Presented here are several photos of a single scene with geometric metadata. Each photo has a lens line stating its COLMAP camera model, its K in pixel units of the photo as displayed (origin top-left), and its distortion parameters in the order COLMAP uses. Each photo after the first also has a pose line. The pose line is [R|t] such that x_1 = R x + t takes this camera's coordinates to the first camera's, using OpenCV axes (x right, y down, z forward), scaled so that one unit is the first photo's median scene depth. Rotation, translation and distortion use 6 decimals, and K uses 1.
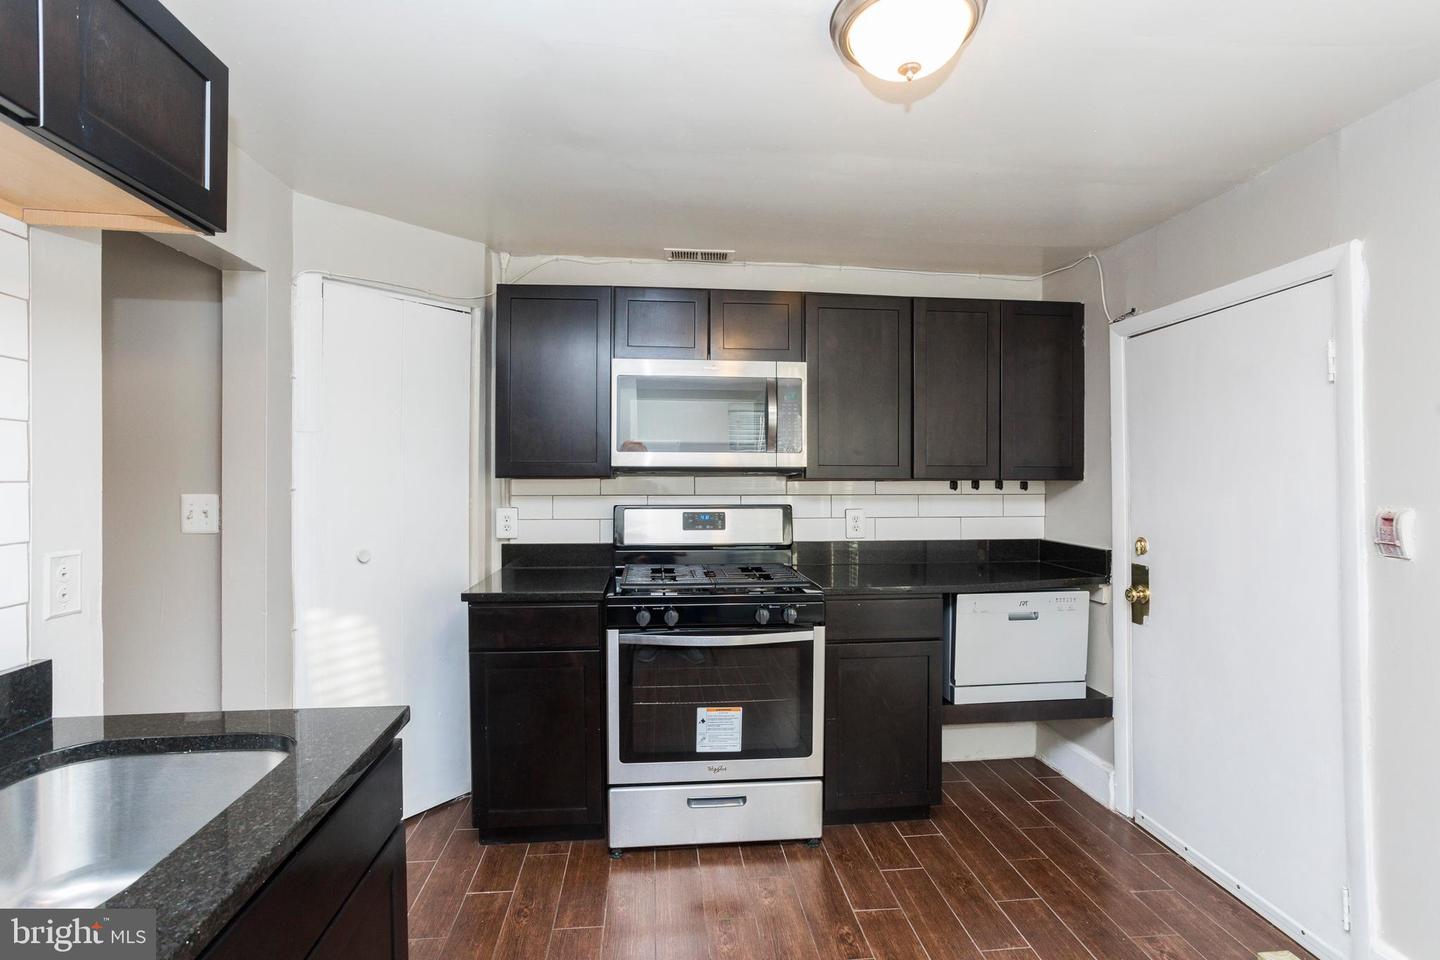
lens RADIAL K [[694.6, 0, 715.2], [0, 694.6, 478.8], [0, 0, 1]] dist [-0.064458, 0.042731]
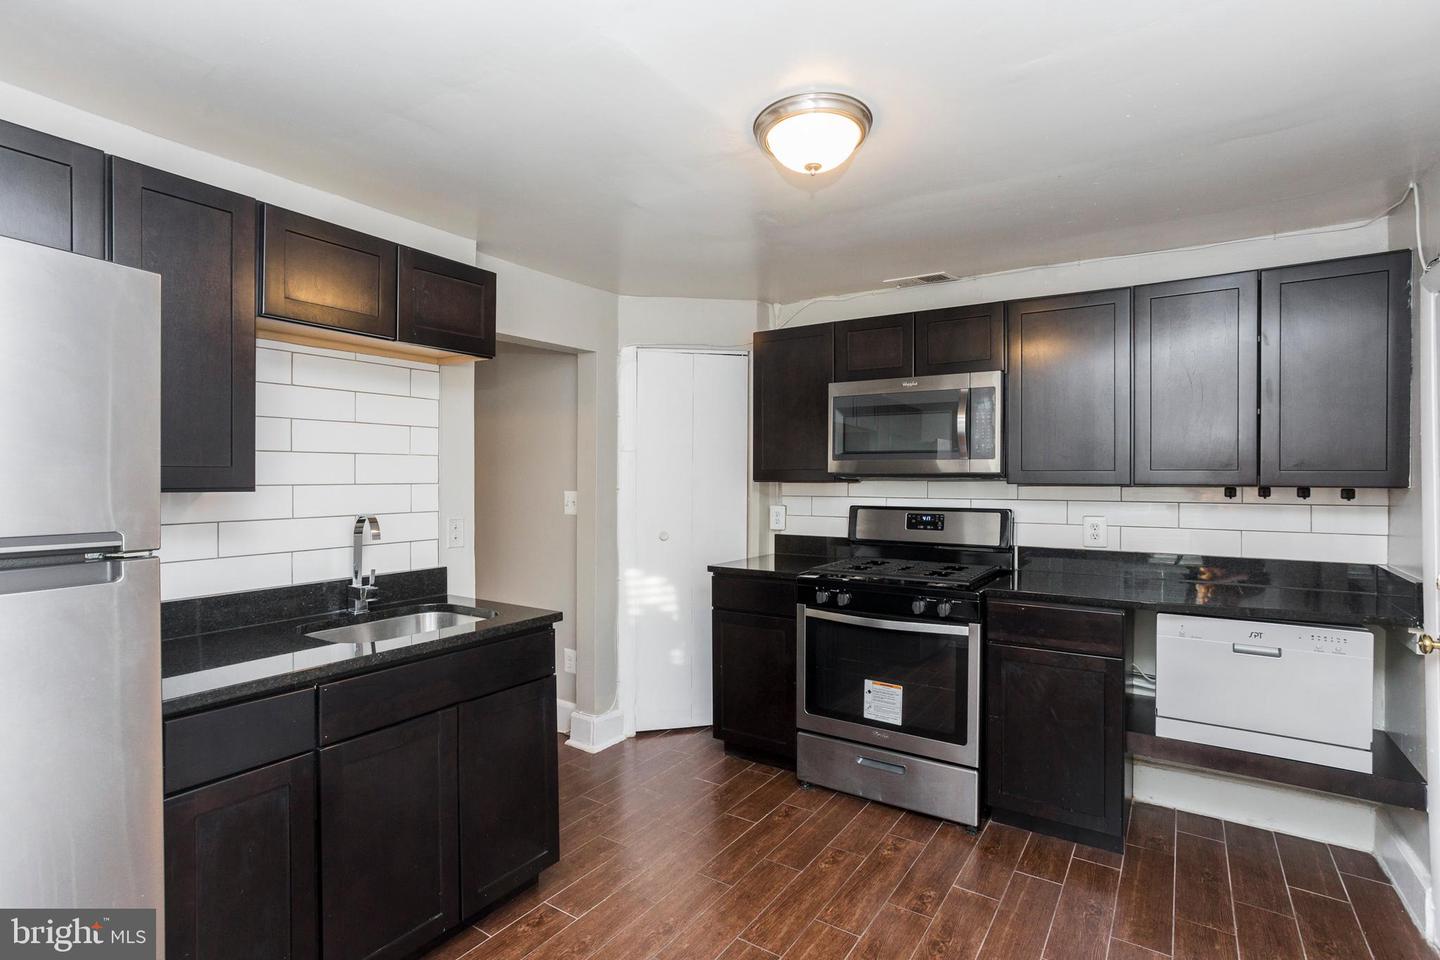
lens RADIAL K [[694.6, 0, 715.2], [0, 694.6, 478.8], [0, 0, 1]] dist [-0.064458, 0.042731]
pose [[0.770979, 0.001351, -0.636859, 0.506613], [-0.003693, 0.999990, -0.002350, -0.004091], [0.636850, 0.004164, 0.770977, -0.061596]]
